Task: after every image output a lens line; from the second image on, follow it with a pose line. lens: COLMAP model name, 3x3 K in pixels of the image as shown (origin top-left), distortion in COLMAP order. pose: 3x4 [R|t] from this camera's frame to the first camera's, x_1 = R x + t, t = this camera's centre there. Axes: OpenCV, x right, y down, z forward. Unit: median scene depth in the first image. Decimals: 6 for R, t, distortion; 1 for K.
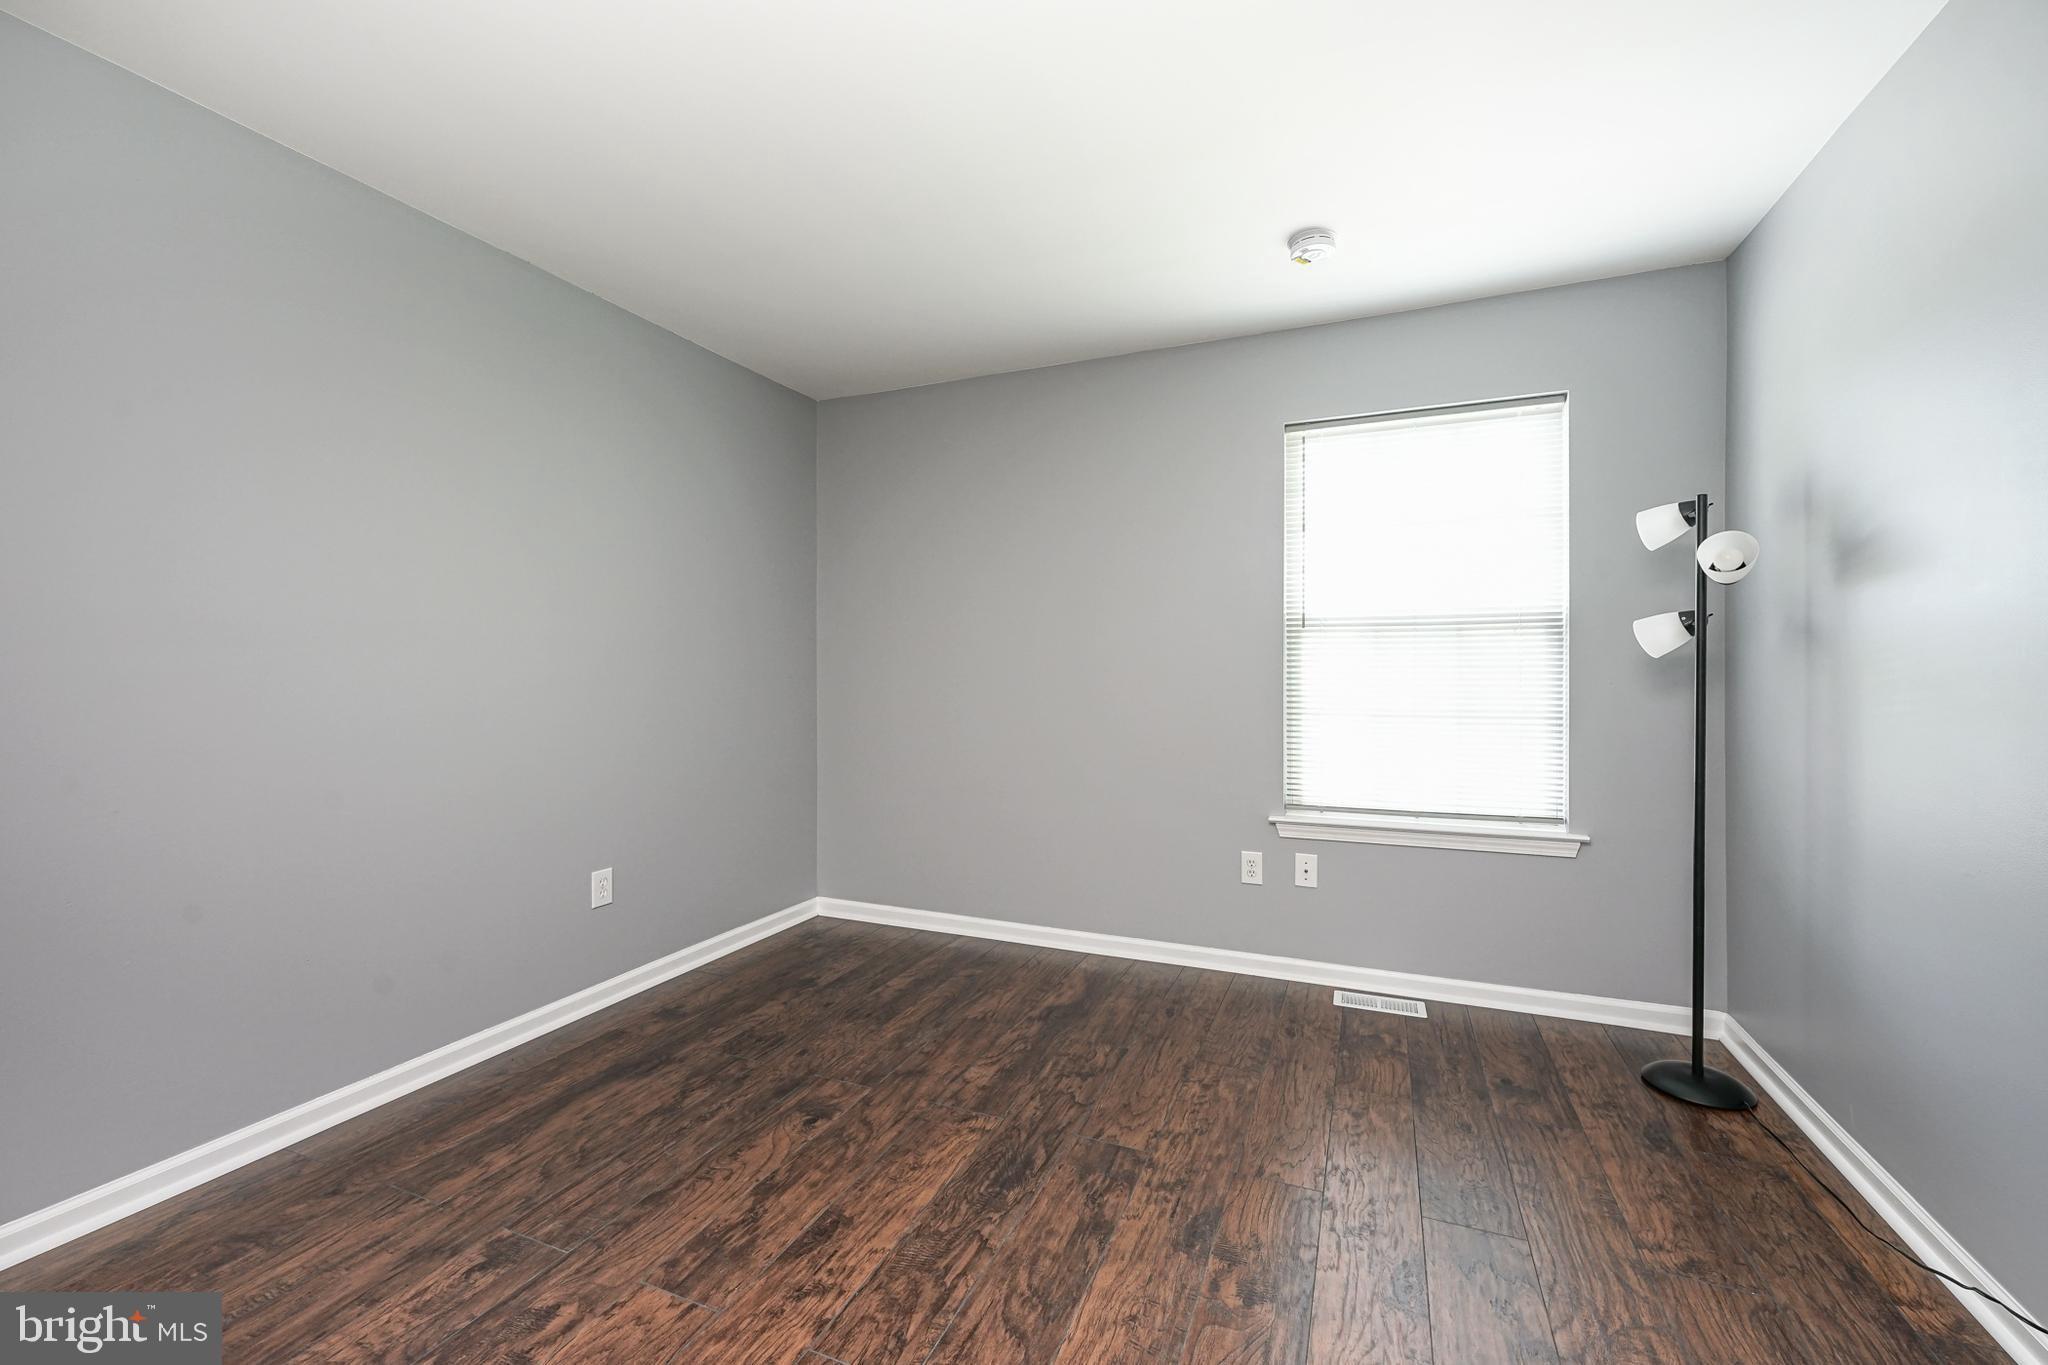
lens RADIAL K [[816.5, 0, 1027.2], [0, 816.5, 677.1], [0, 0, 1]] dist [-0.003001, 0.000757]
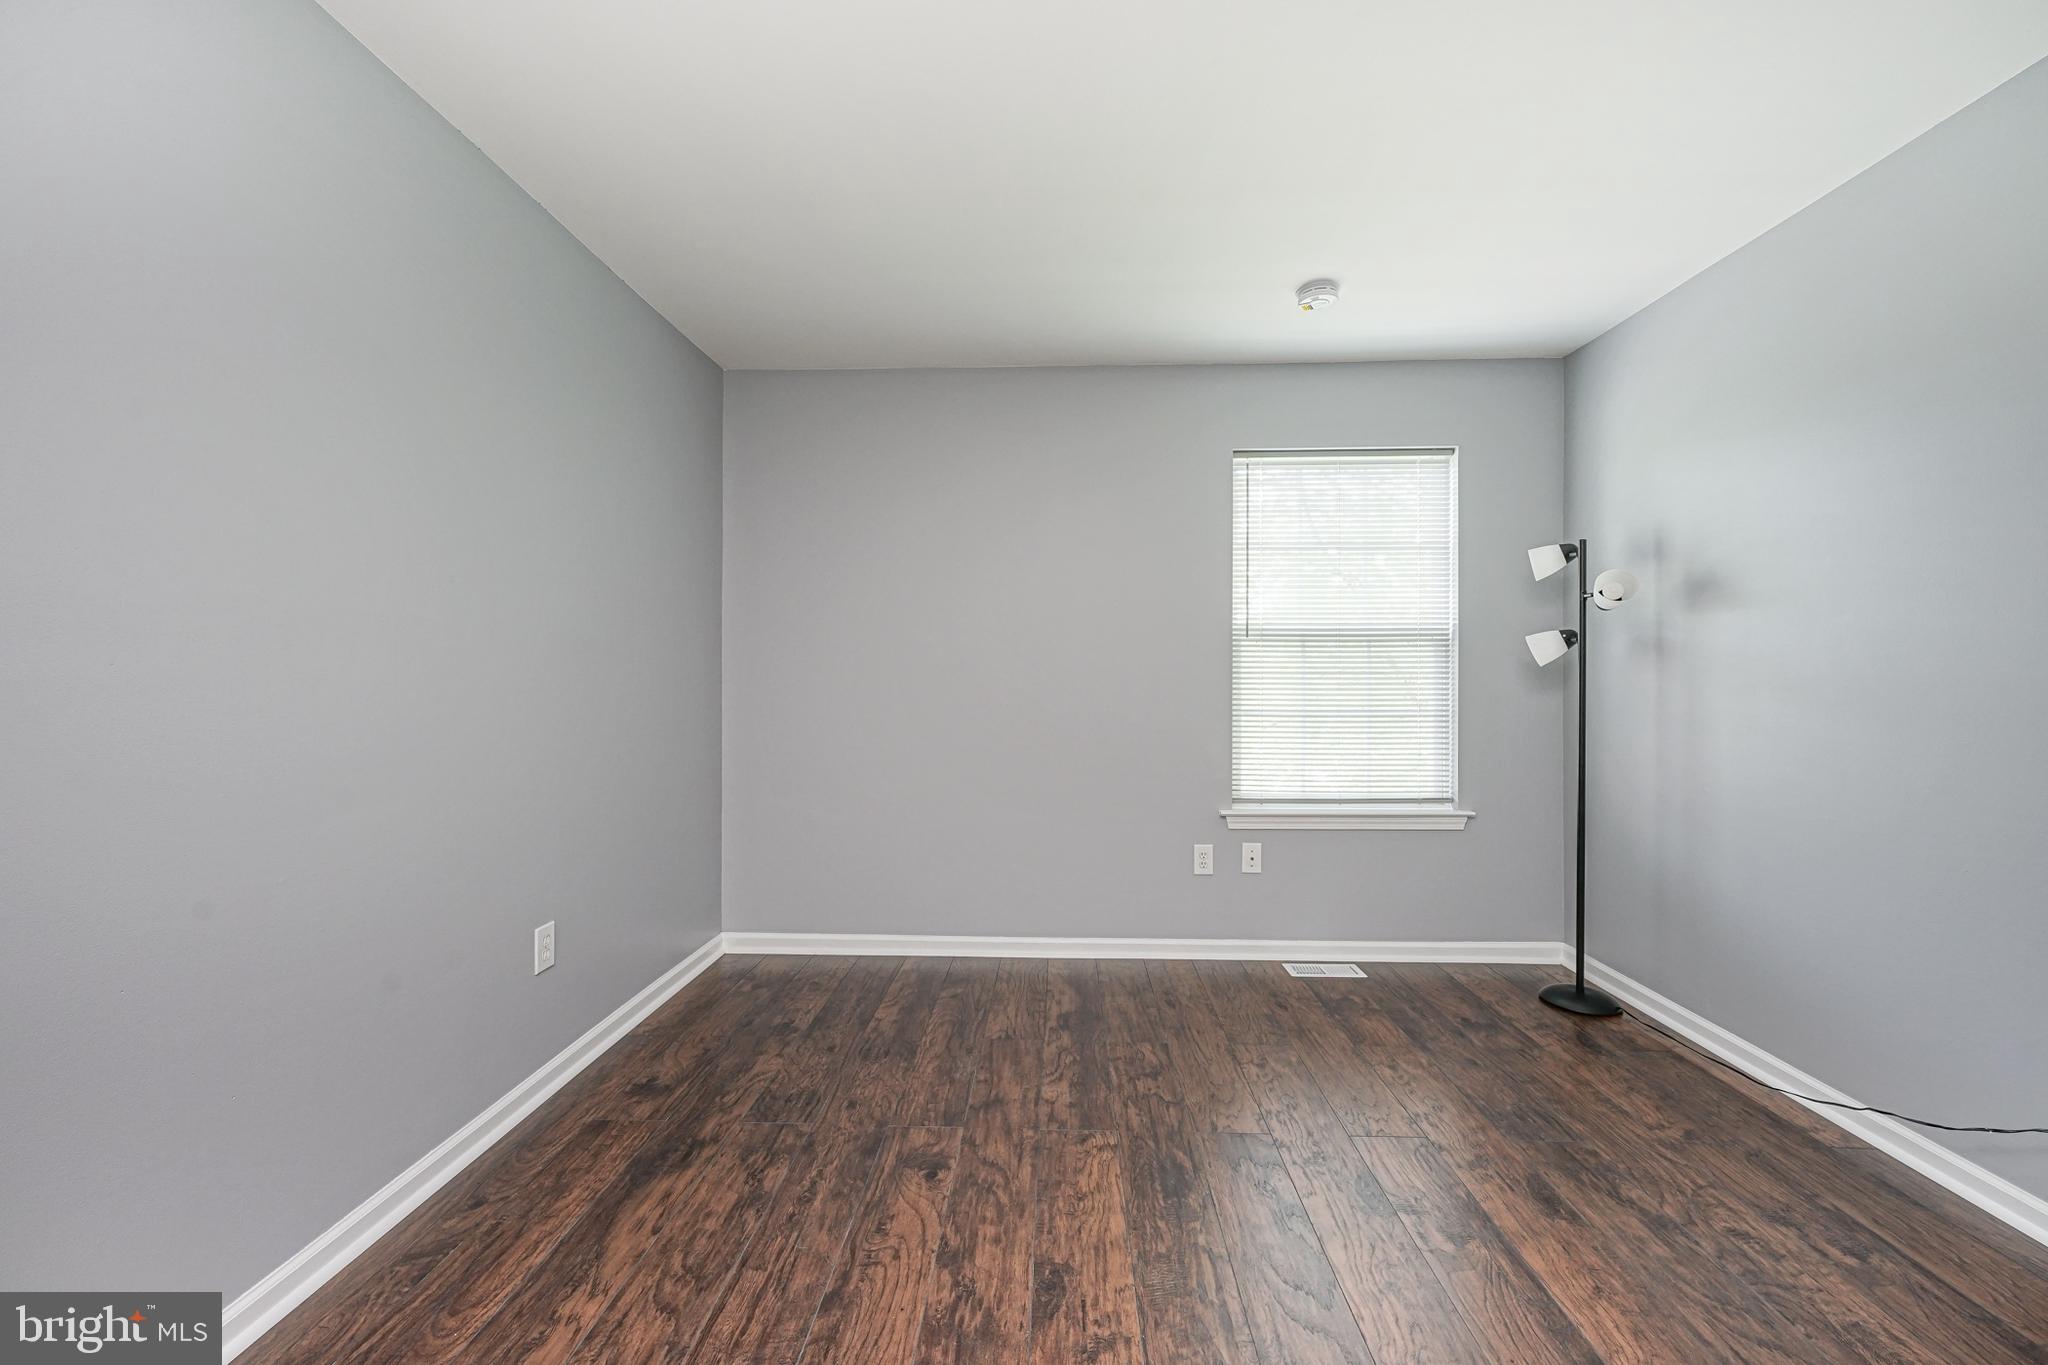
lens RADIAL K [[816.5, 0, 1005.4], [0, 816.5, 676.3], [0, 0, 1]] dist [-0.003001, 0.000757]
pose [[0.936409, 0.001202, 0.350908, -0.443418], [0.001533, 0.999971, -0.007516, 0.000375], [-0.350907, 0.007576, 0.936380, 0.108525]]
